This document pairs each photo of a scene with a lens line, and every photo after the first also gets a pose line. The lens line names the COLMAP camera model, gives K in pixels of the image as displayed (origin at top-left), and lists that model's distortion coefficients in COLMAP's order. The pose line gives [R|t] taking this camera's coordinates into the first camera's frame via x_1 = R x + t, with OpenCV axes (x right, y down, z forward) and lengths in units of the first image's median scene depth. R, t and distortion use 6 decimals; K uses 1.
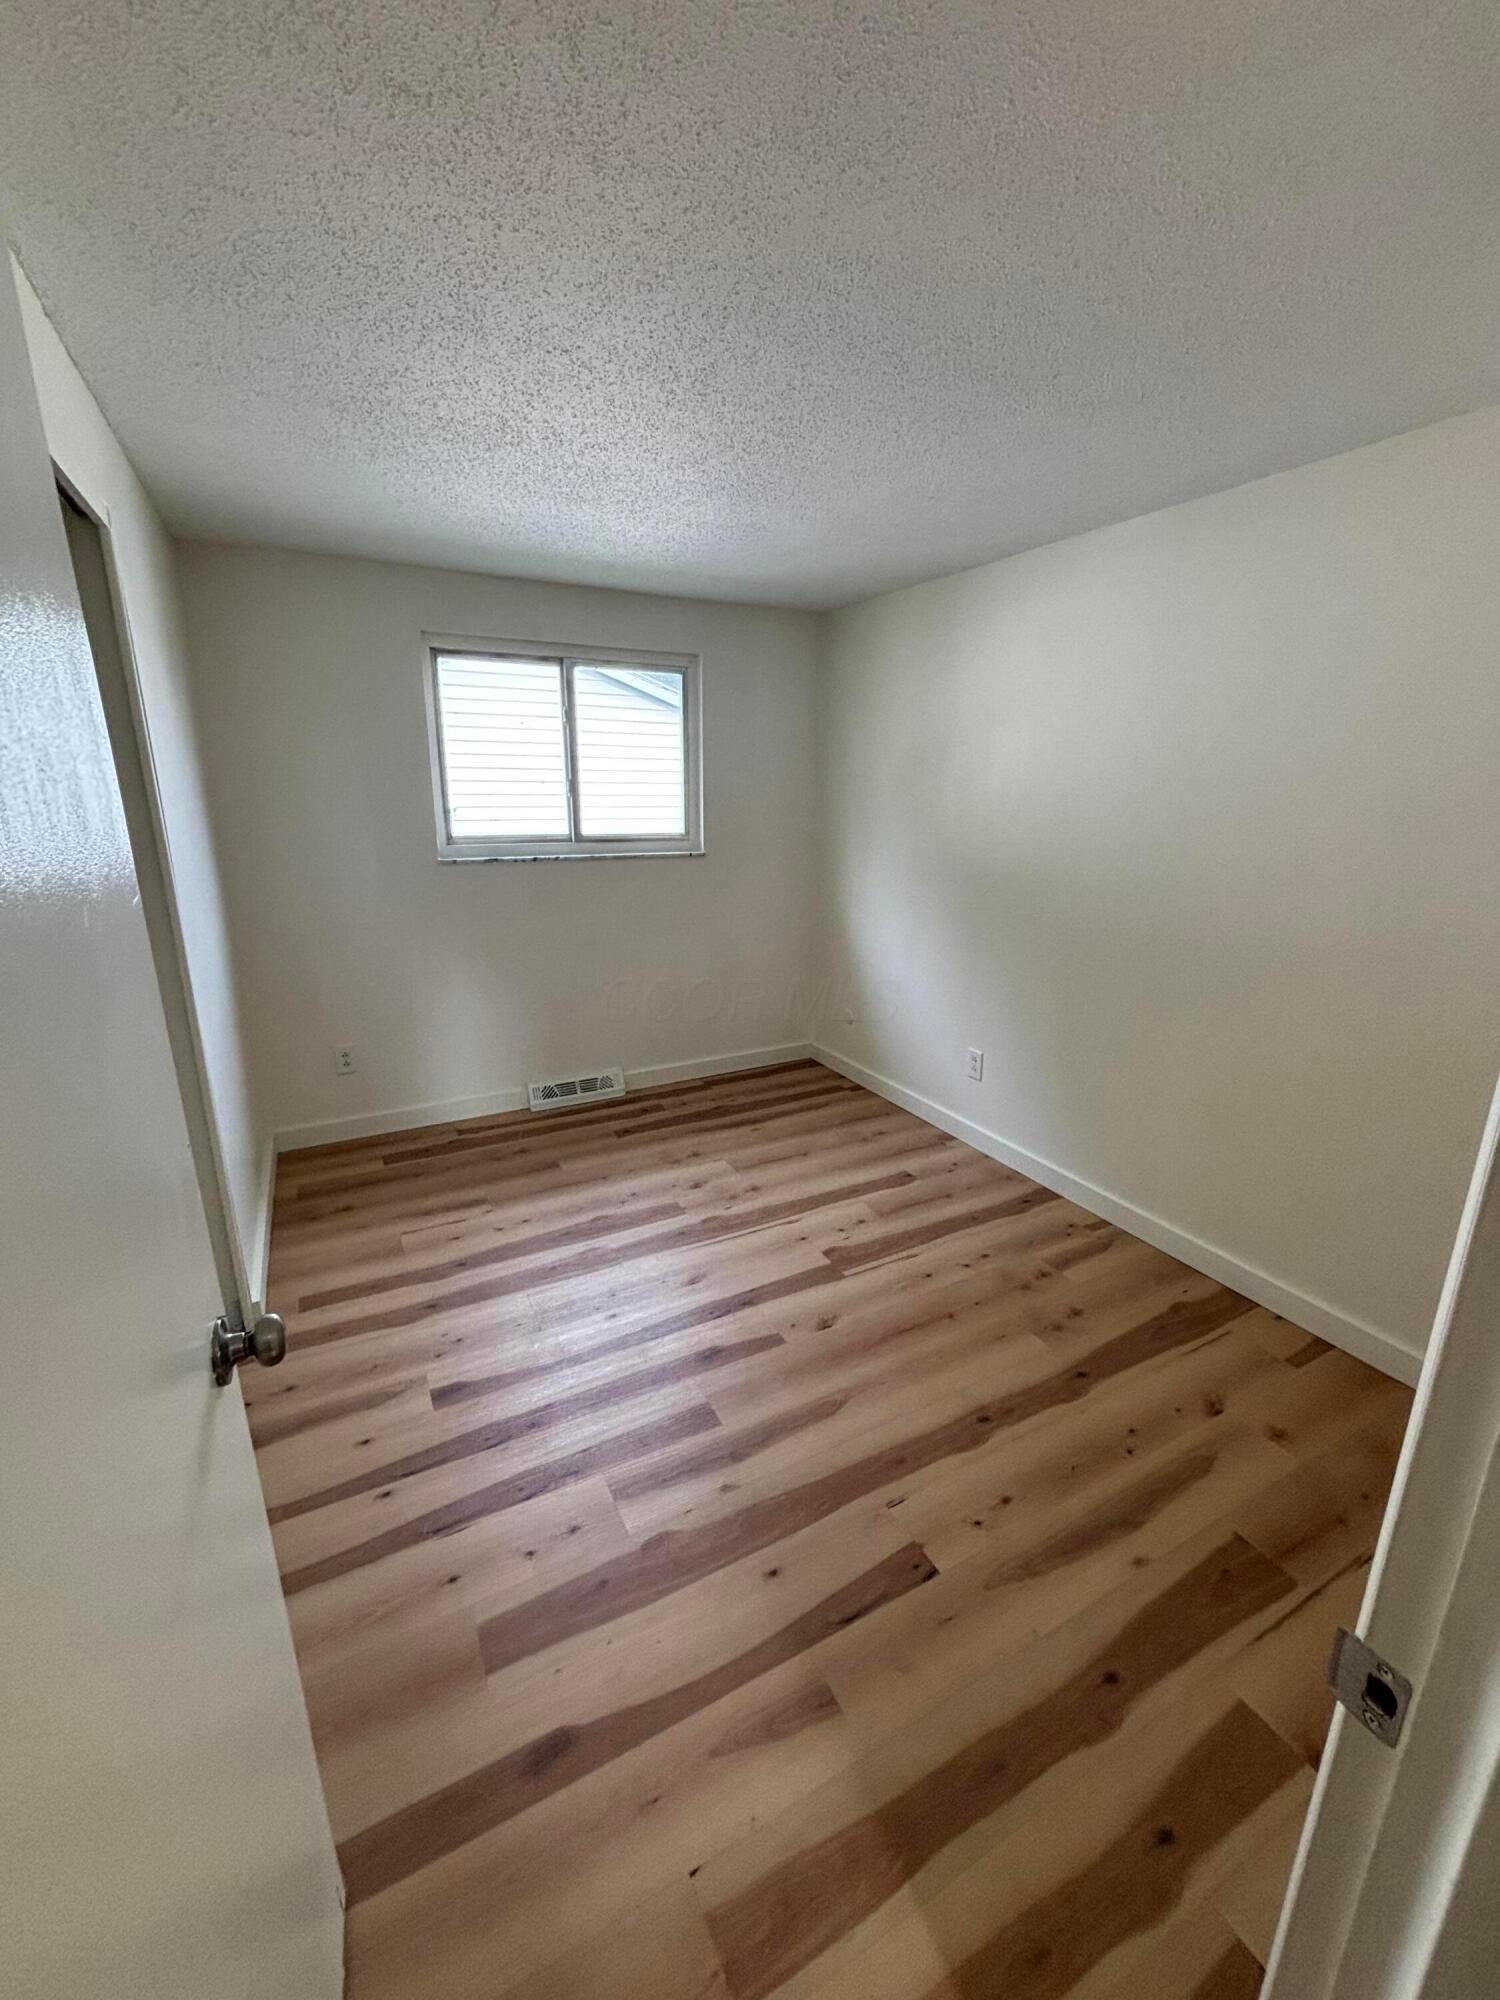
lens RADIAL K [[807.3, 0, 757.7], [0, 807.3, 1000.6], [0, 0, 1]] dist [-0.000082, 0.000000]
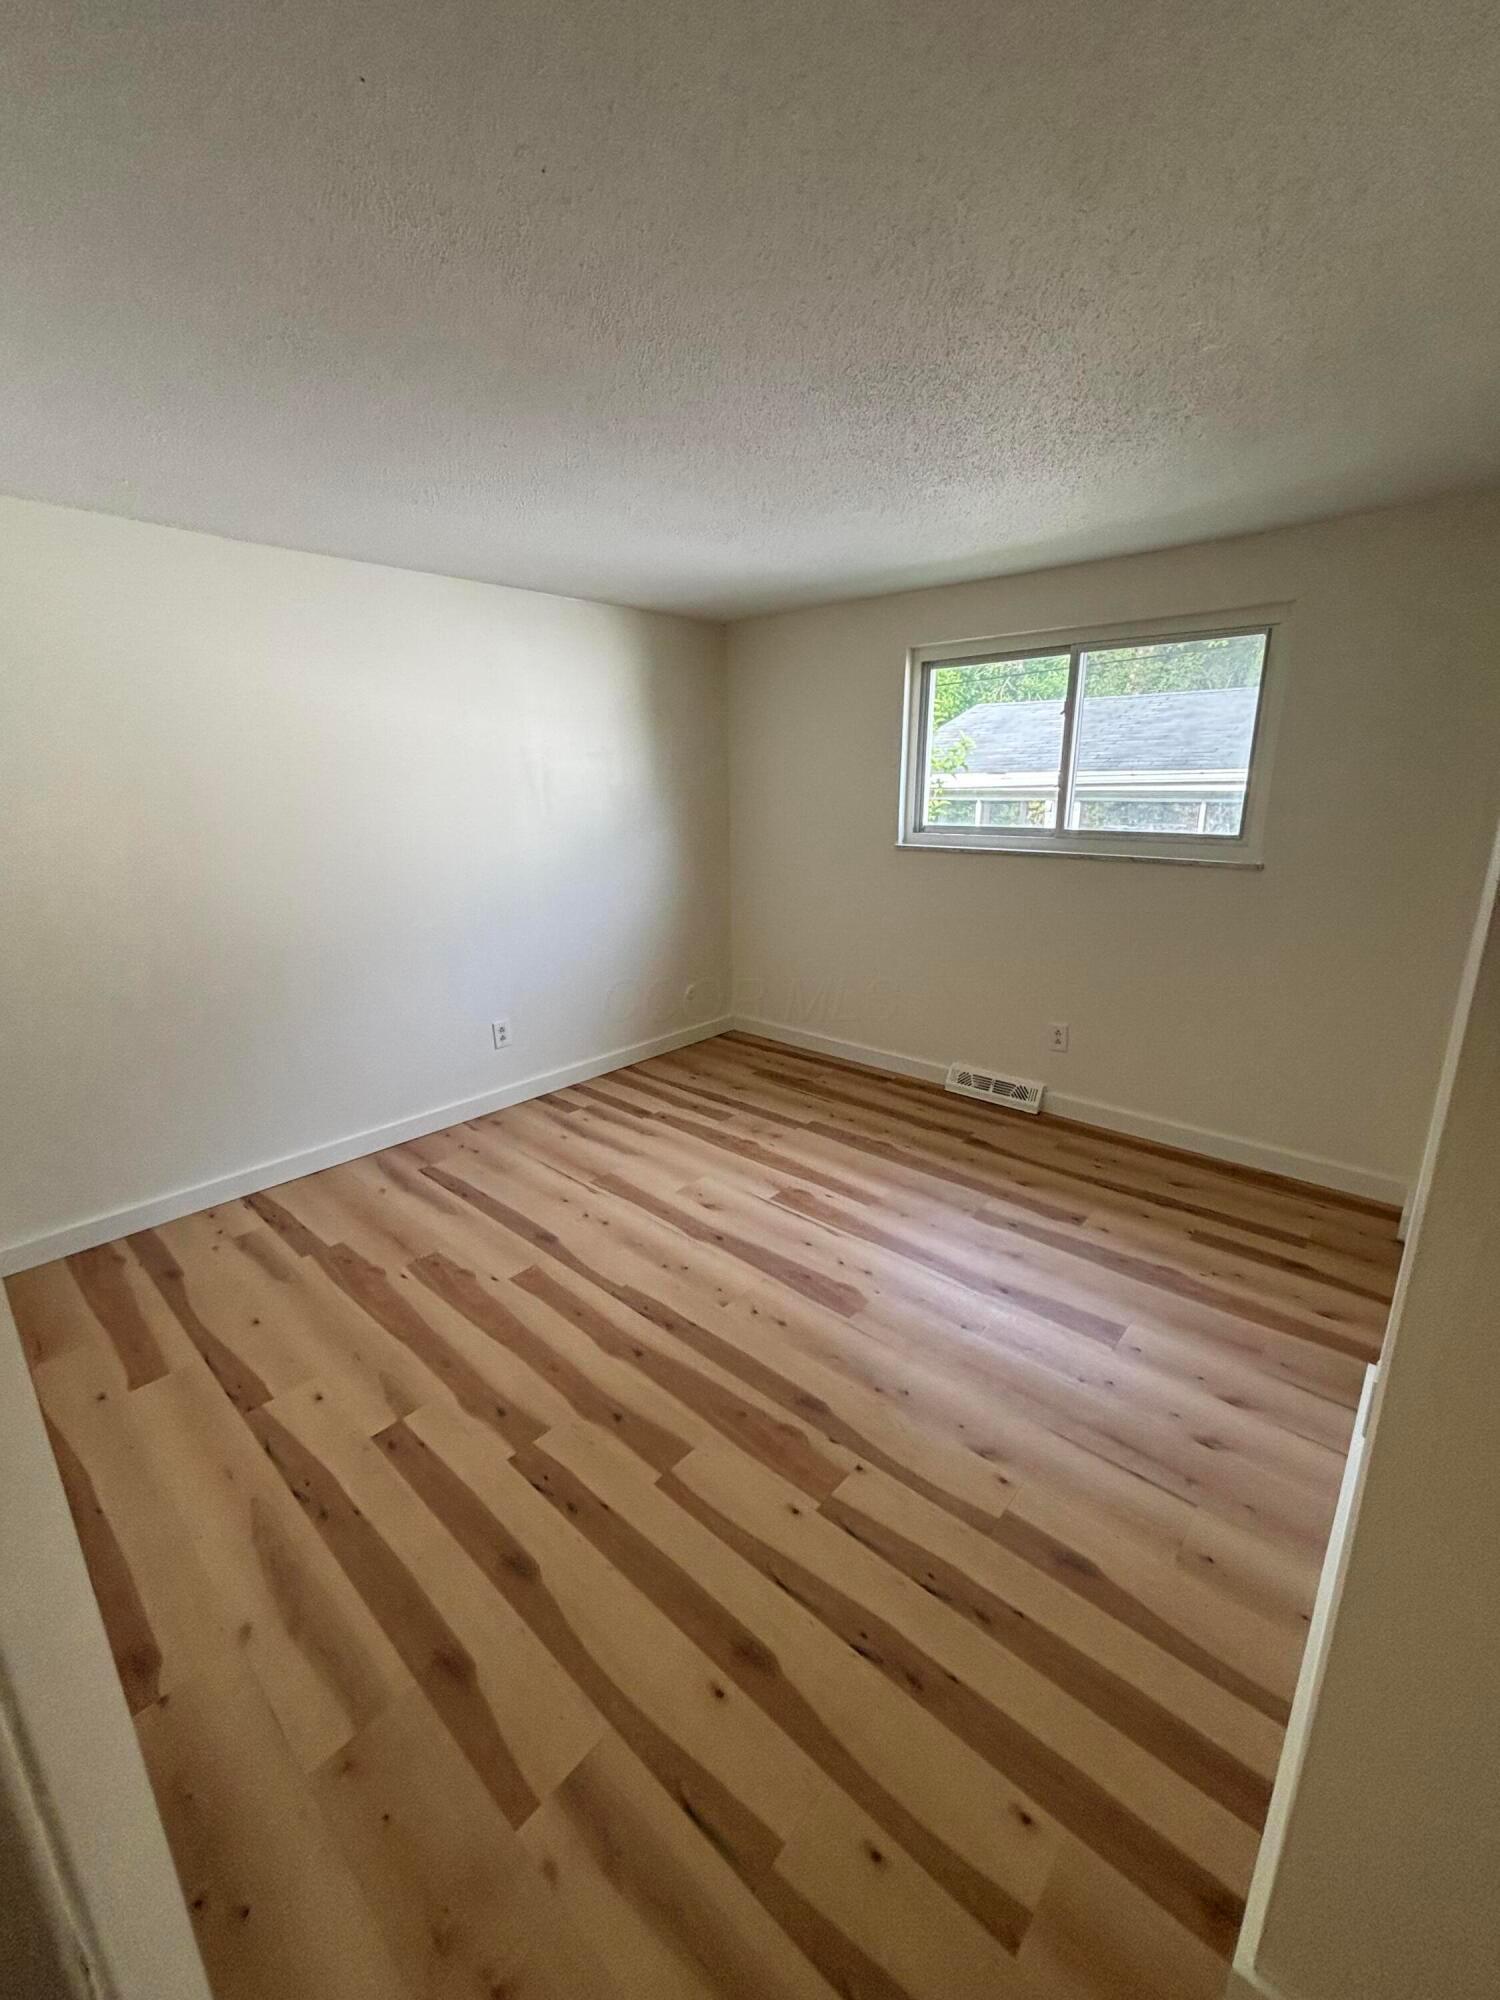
lens RADIAL K [[807.3, 0, 757.7], [0, 807.3, 1000.6], [0, 0, 1]] dist [-0.000082, 0.000000]
pose [[0.341748, 0.233292, -0.910375, 0.568065], [-0.236318, 0.958905, 0.157017, -0.081531], [0.909594, 0.161478, 0.382835, 0.347851]]
